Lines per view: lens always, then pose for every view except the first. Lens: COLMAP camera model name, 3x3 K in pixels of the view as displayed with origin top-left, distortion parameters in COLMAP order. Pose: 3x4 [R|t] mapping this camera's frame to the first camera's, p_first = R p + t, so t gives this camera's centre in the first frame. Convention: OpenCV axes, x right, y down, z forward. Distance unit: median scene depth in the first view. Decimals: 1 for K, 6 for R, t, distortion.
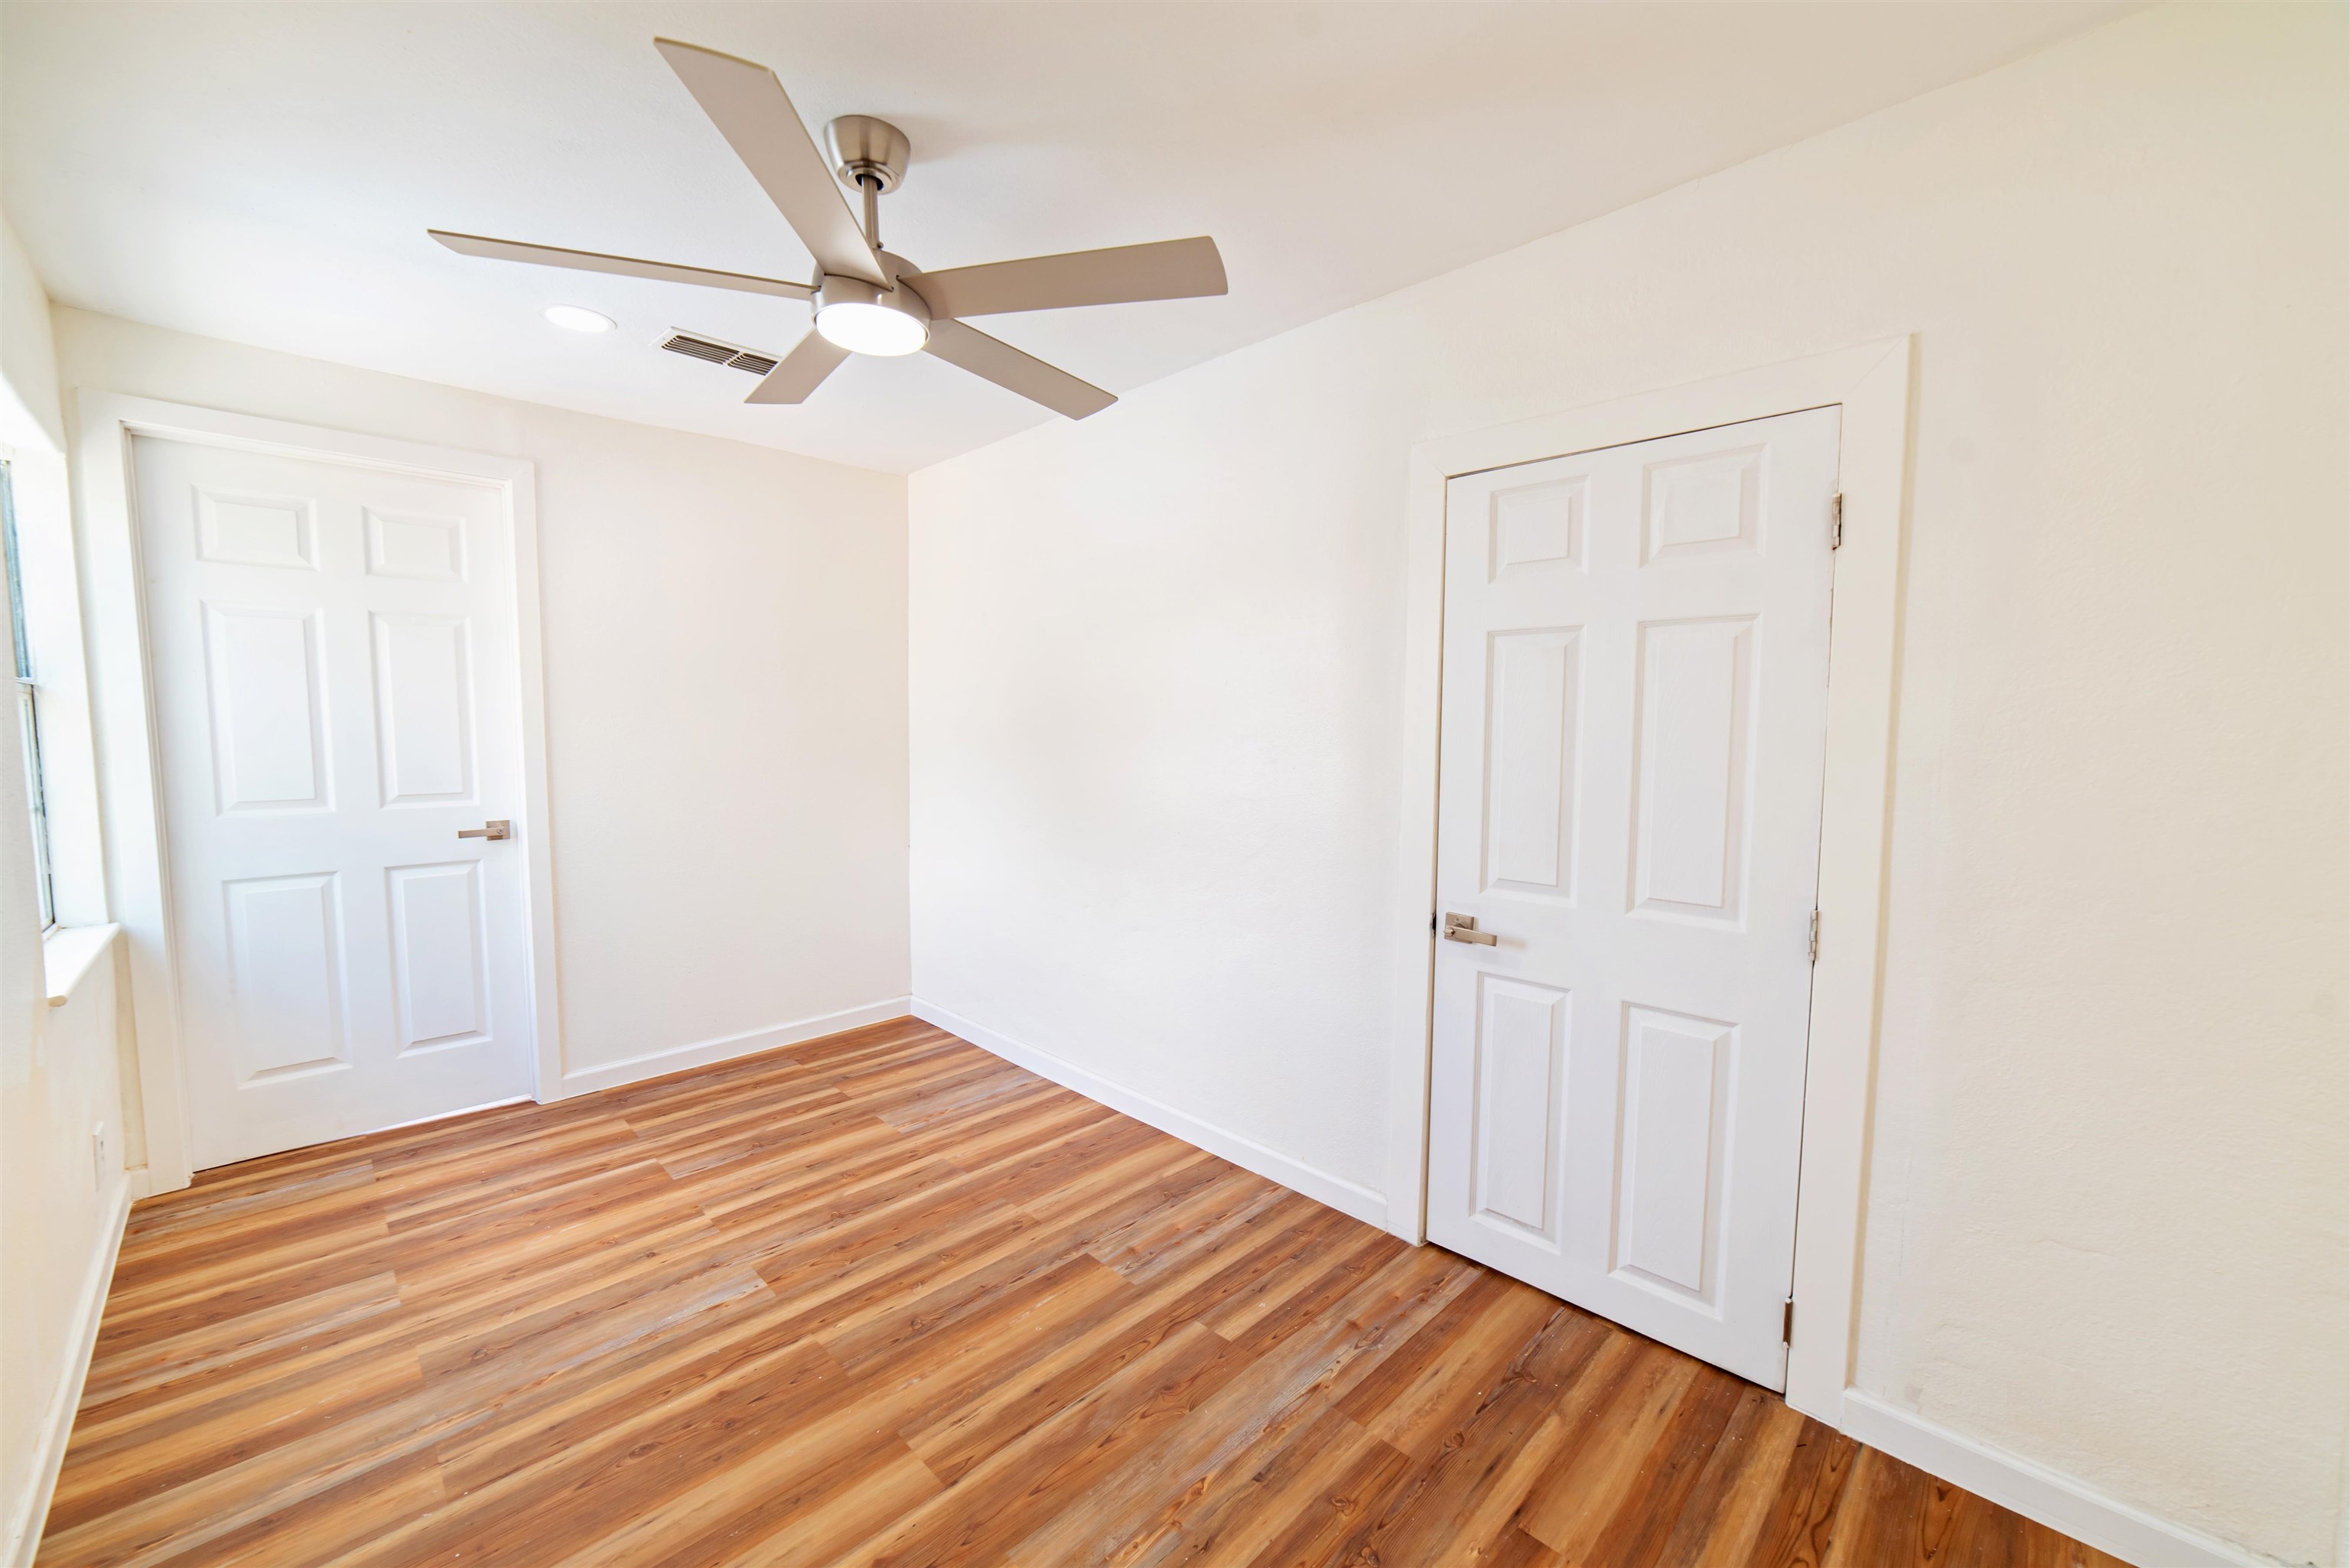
lens RADIAL K [[902.5, 0, 1174.0], [0, 902.5, 791.3], [0, 0, 1]] dist [-0.023157, 0.007679]
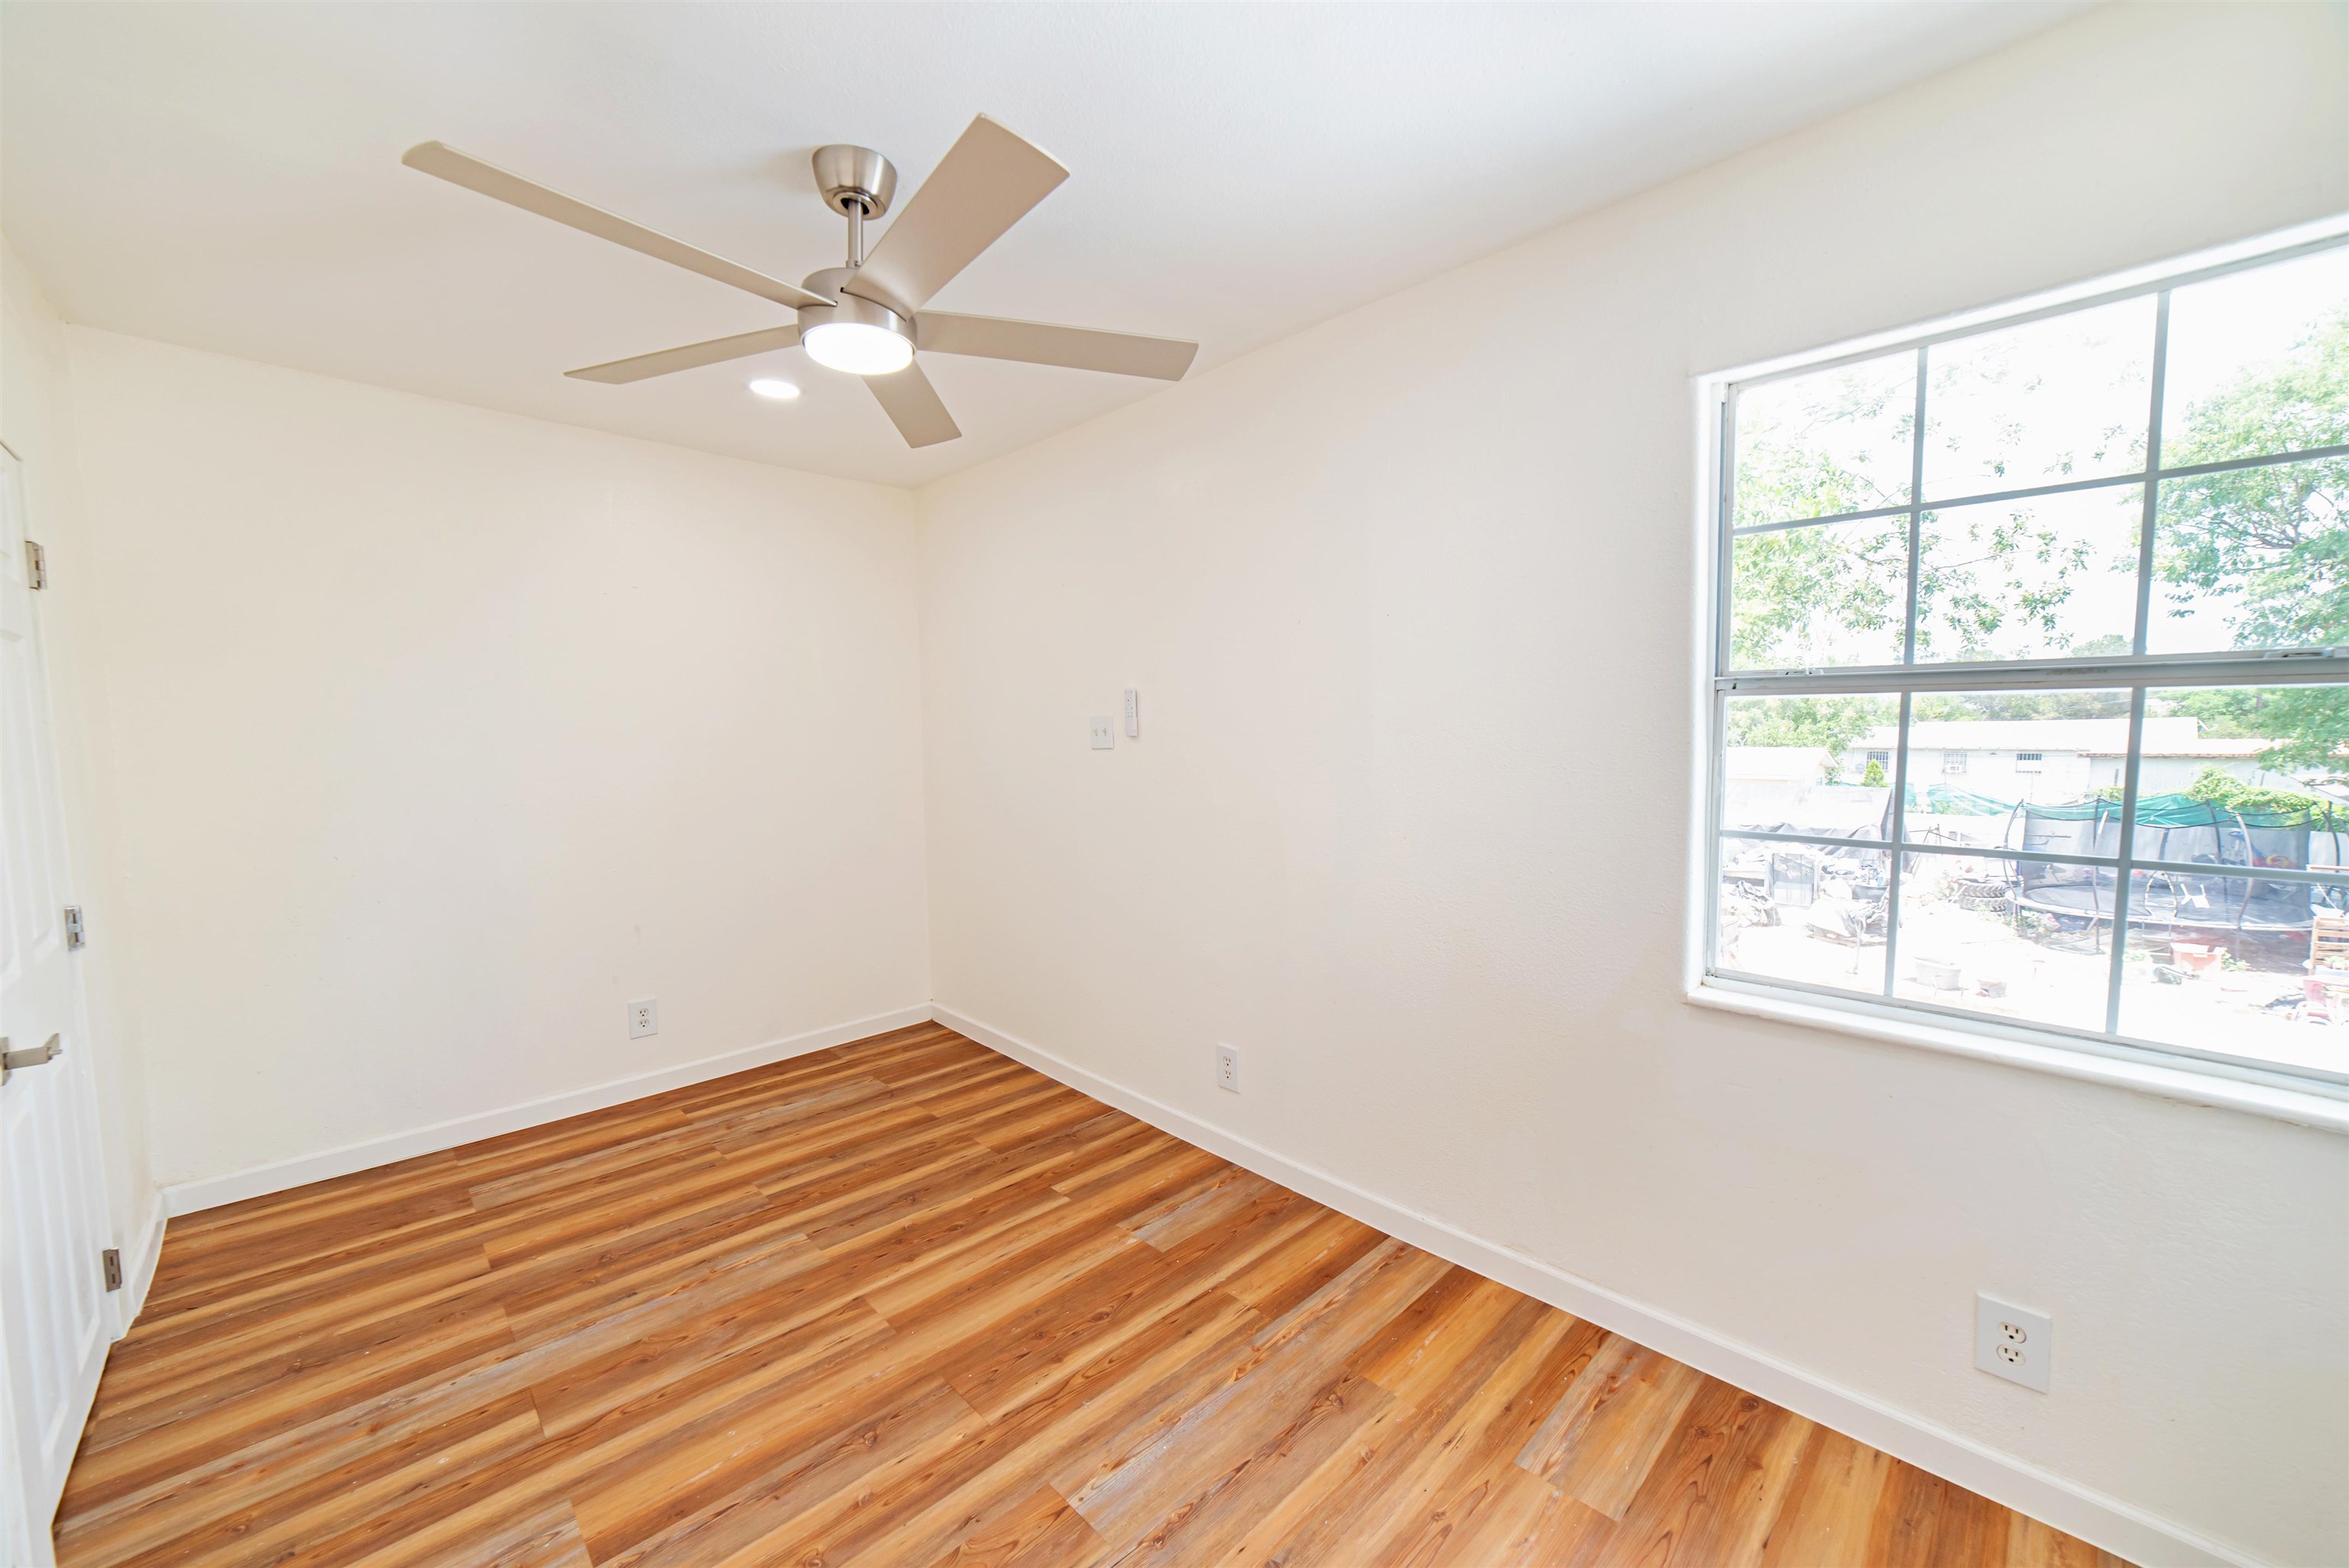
lens RADIAL K [[902.1, 0, 1173.5], [0, 902.1, 791.3], [0, 0, 1]] dist [-0.023157, 0.007679]
pose [[-0.999751, 0.005145, 0.021699, -0.630617], [0.008282, 0.989091, 0.147075, -0.145843], [-0.020705, 0.147218, -0.988887, 1.837804]]
